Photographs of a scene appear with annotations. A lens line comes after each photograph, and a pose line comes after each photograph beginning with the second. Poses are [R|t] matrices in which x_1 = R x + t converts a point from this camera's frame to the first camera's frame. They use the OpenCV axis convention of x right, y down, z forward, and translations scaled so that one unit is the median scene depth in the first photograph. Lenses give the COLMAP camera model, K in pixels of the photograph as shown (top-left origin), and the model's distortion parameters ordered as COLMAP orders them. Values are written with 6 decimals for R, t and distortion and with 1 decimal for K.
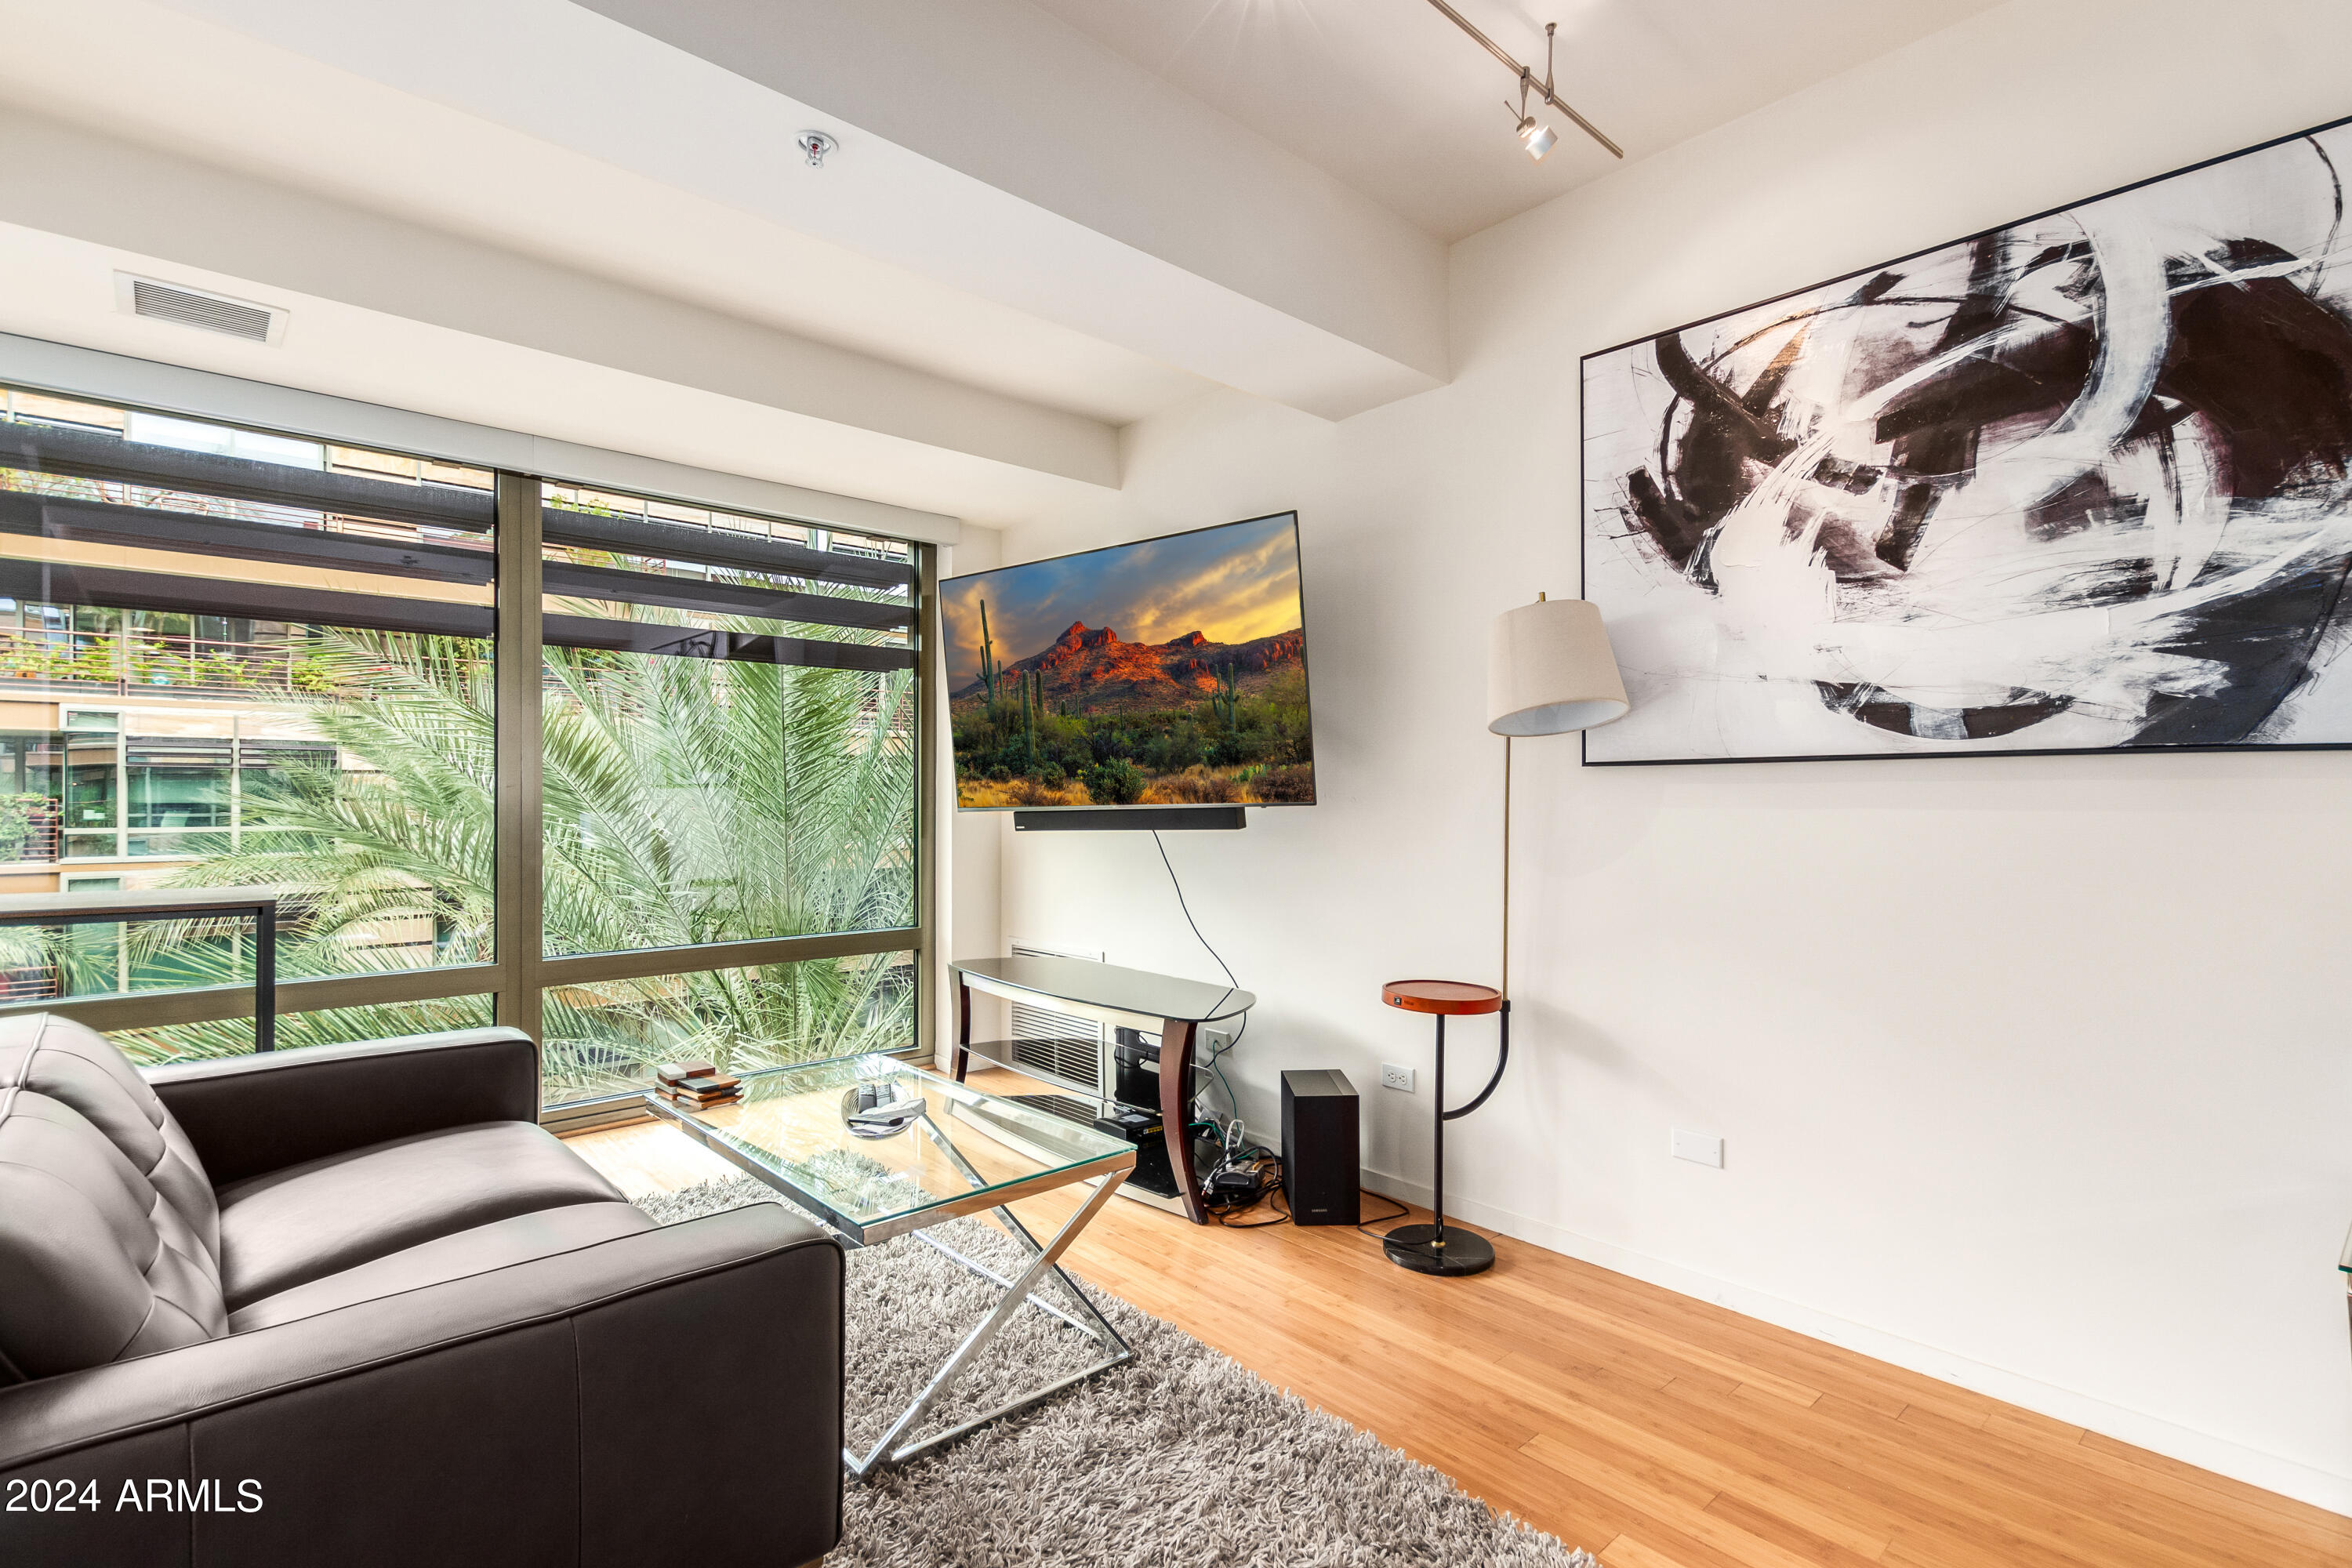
lens RADIAL K [[1113.3, 0, 1178.3], [0, 1113.3, 792.6], [0, 0, 1]] dist [0.019245, -0.008226]
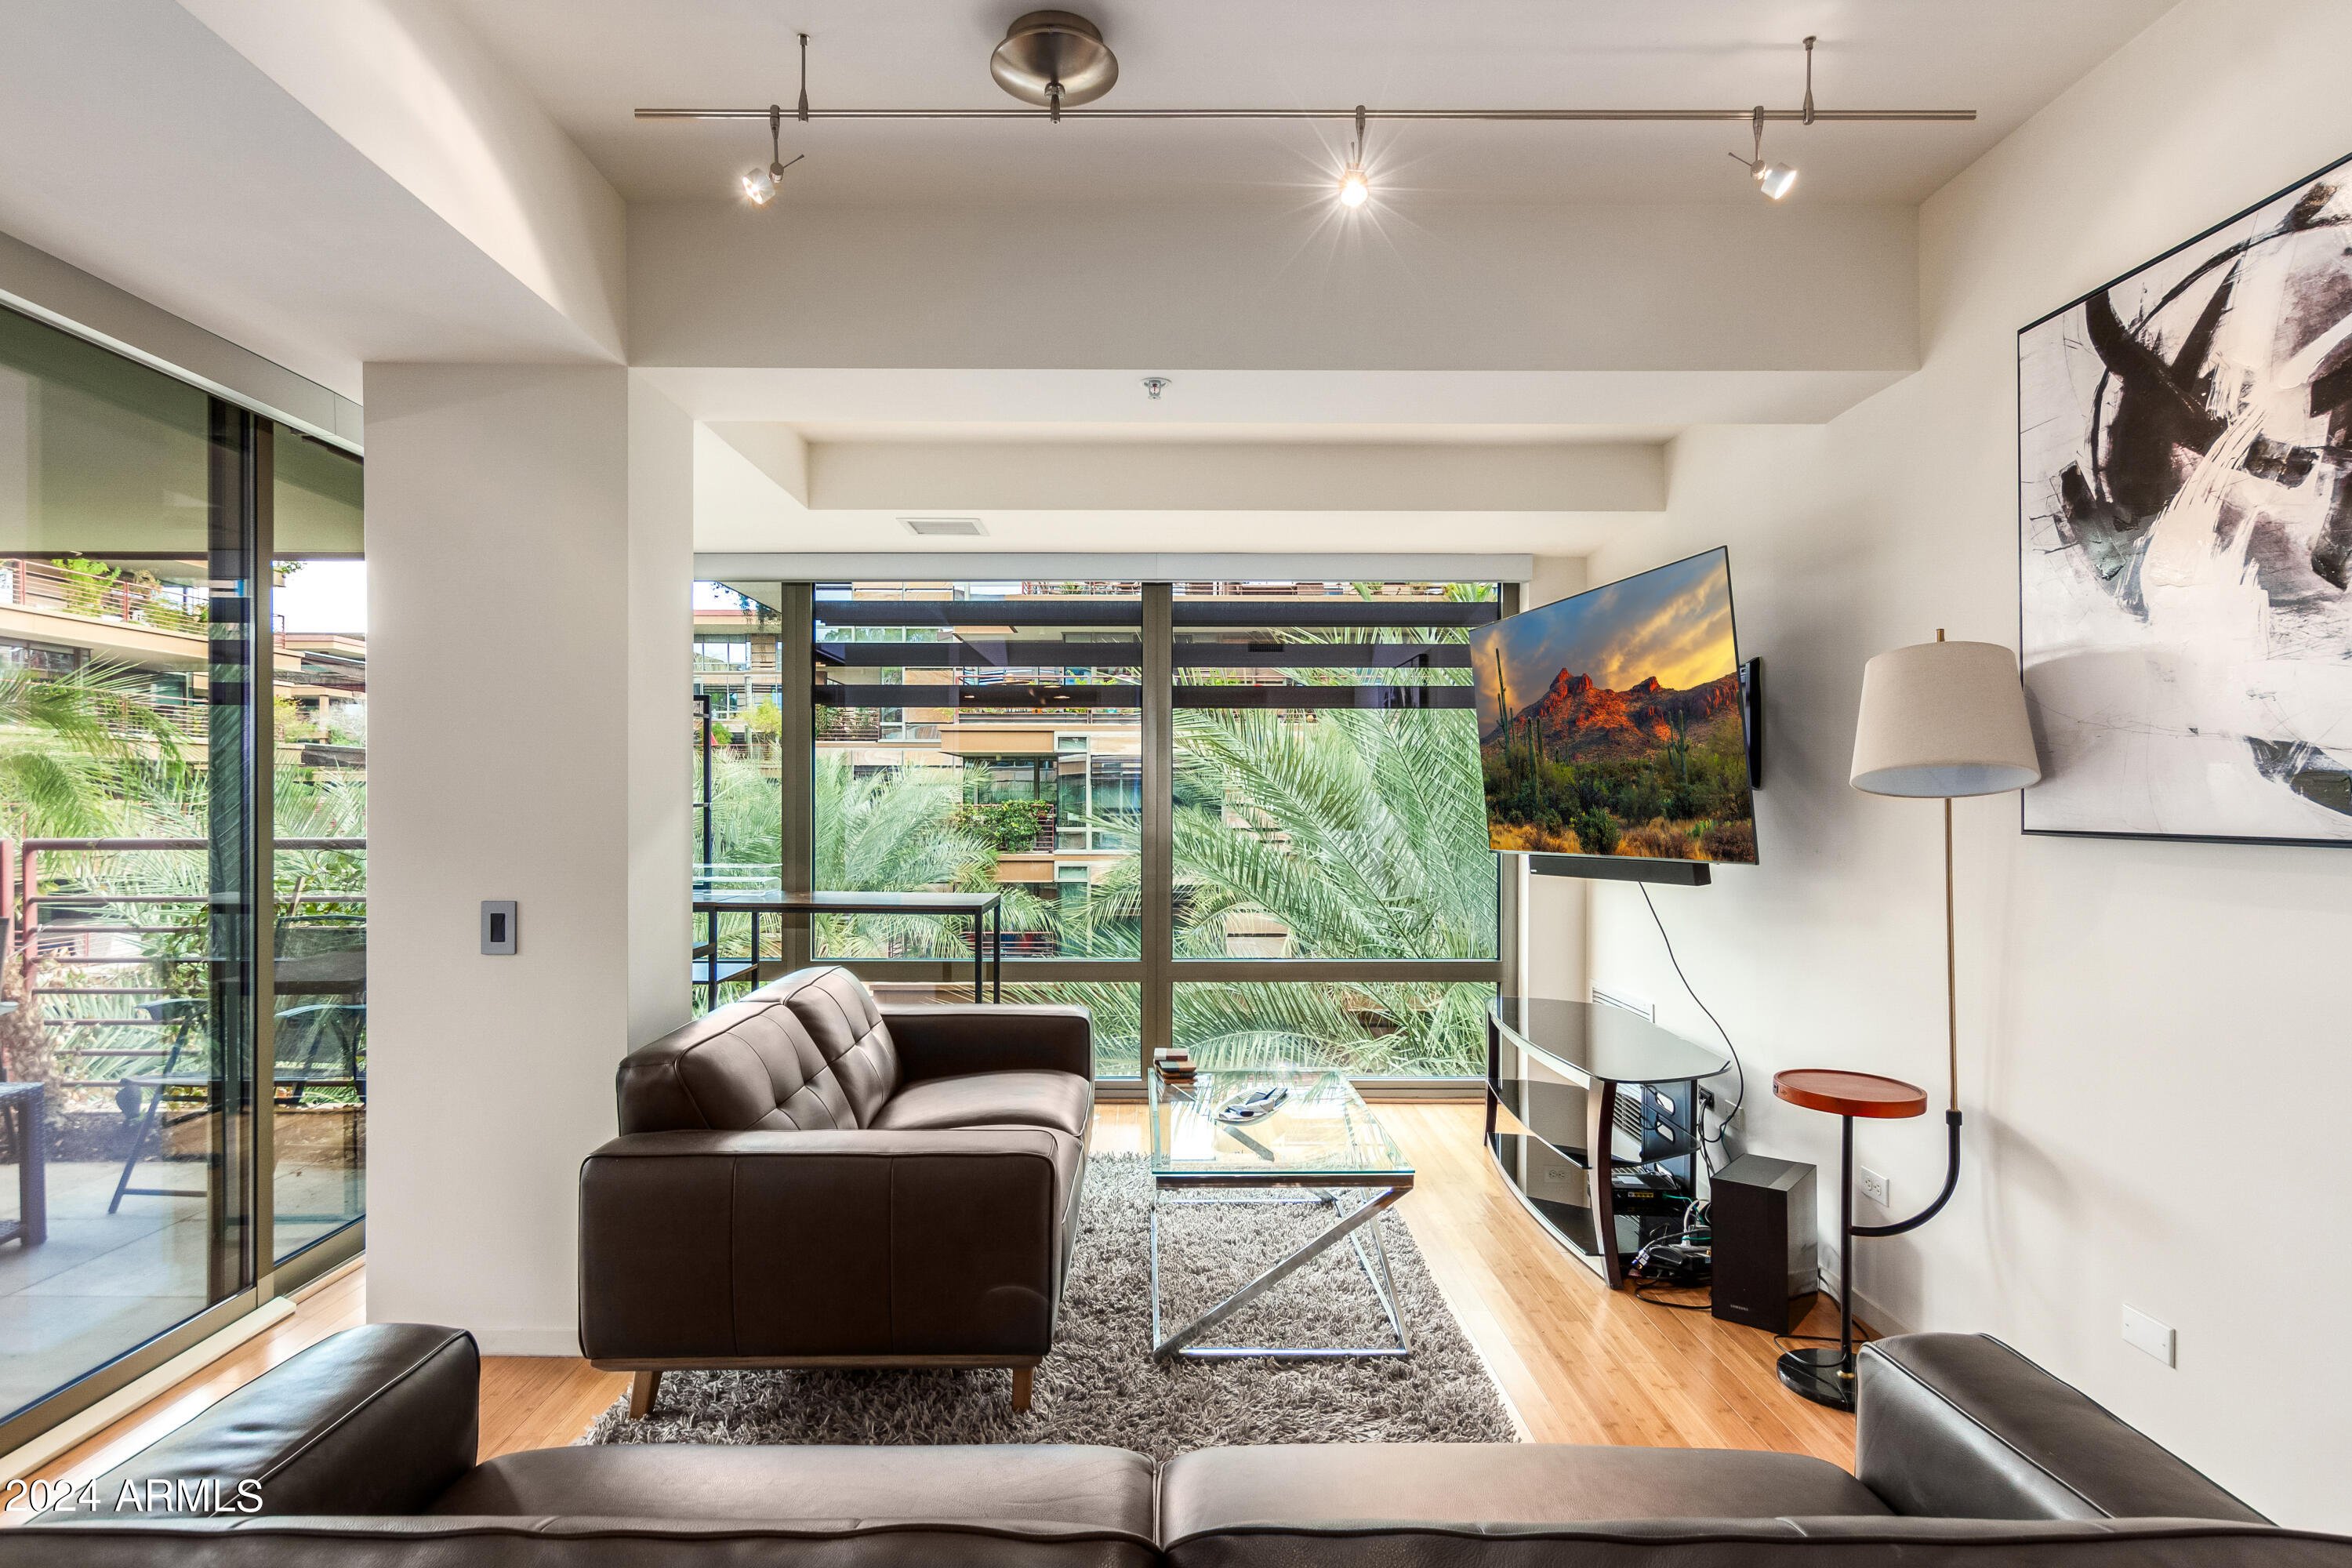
lens RADIAL K [[1268.0, 0, 1141.0], [0, 1268.0, 802.7], [0, 0, 1]] dist [-0.001776, -0.001460]
pose [[0.736709, 0.002212, -0.676206, 0.449246], [0.001801, 0.999985, 0.005234, -0.046686], [0.676207, -0.005073, 0.736694, -0.094301]]
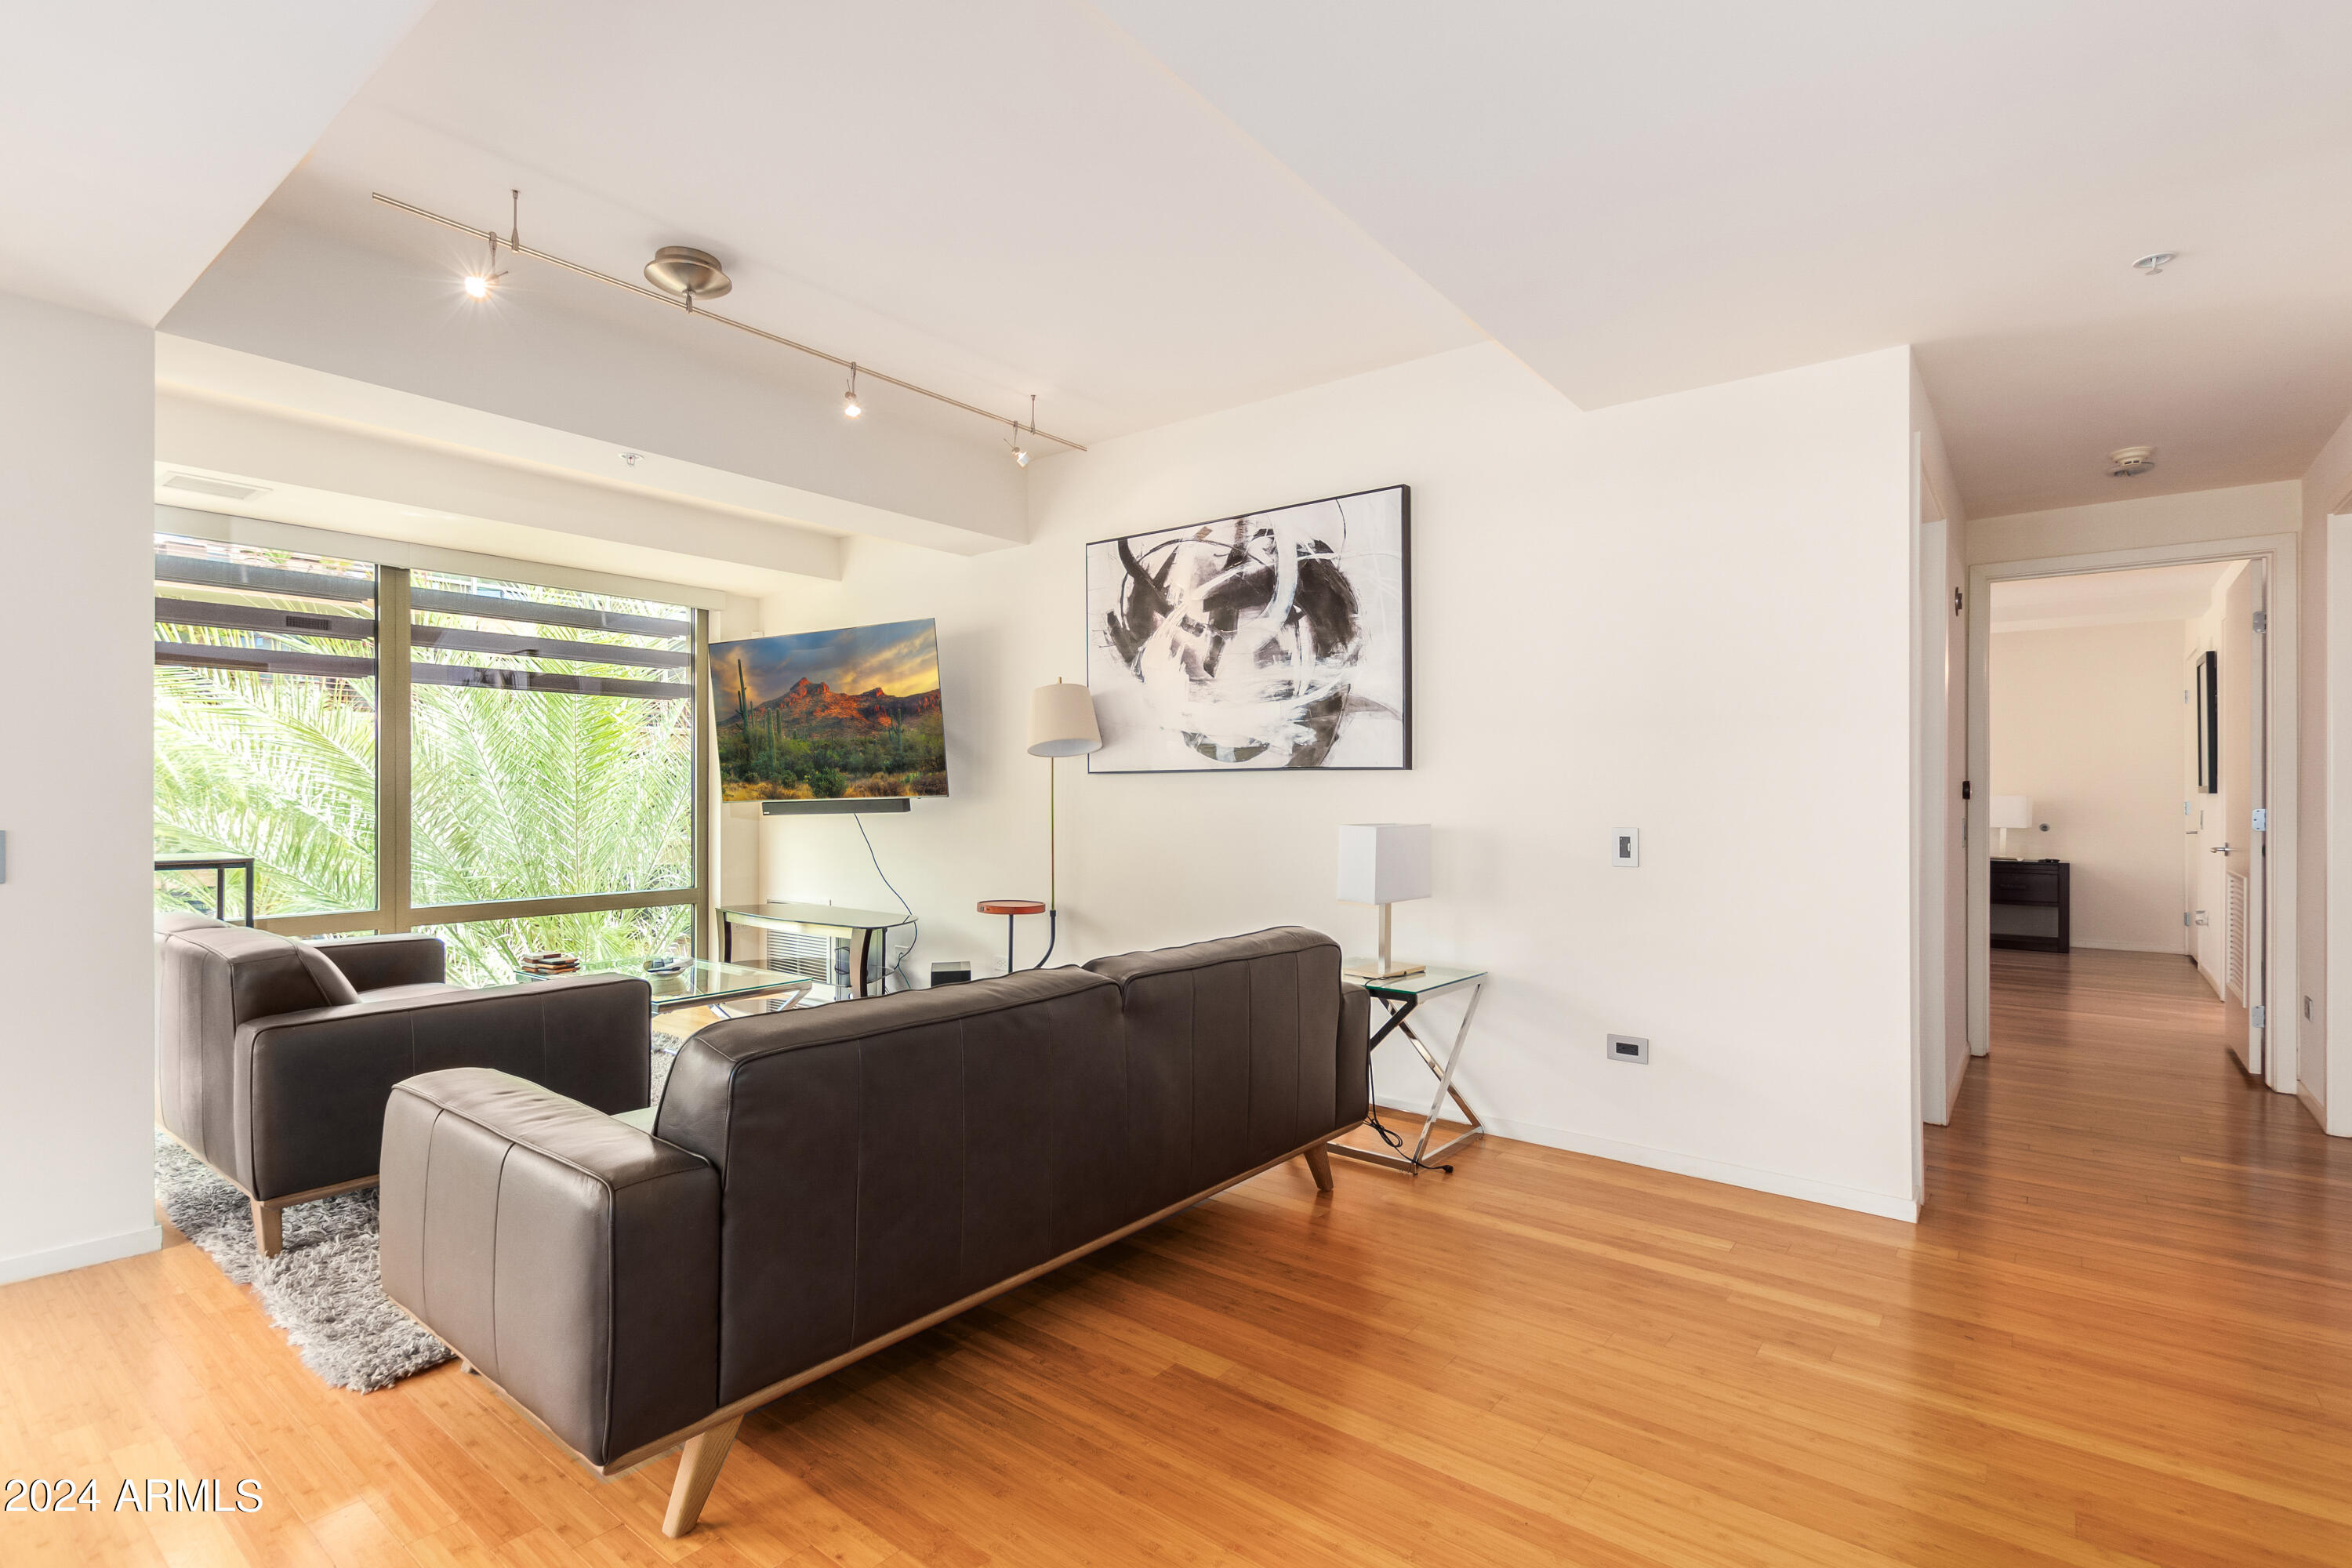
lens RADIAL K [[1121.9, 0, 1186.6], [0, 1121.9, 787.8], [0, 0, 1]] dist [-0.001072, 0.000121]
pose [[0.985195, -0.000503, 0.171439, 0.185013], [0.001023, 0.999995, -0.002943, 0.002775], [-0.171437, 0.003074, 0.985190, -0.684140]]
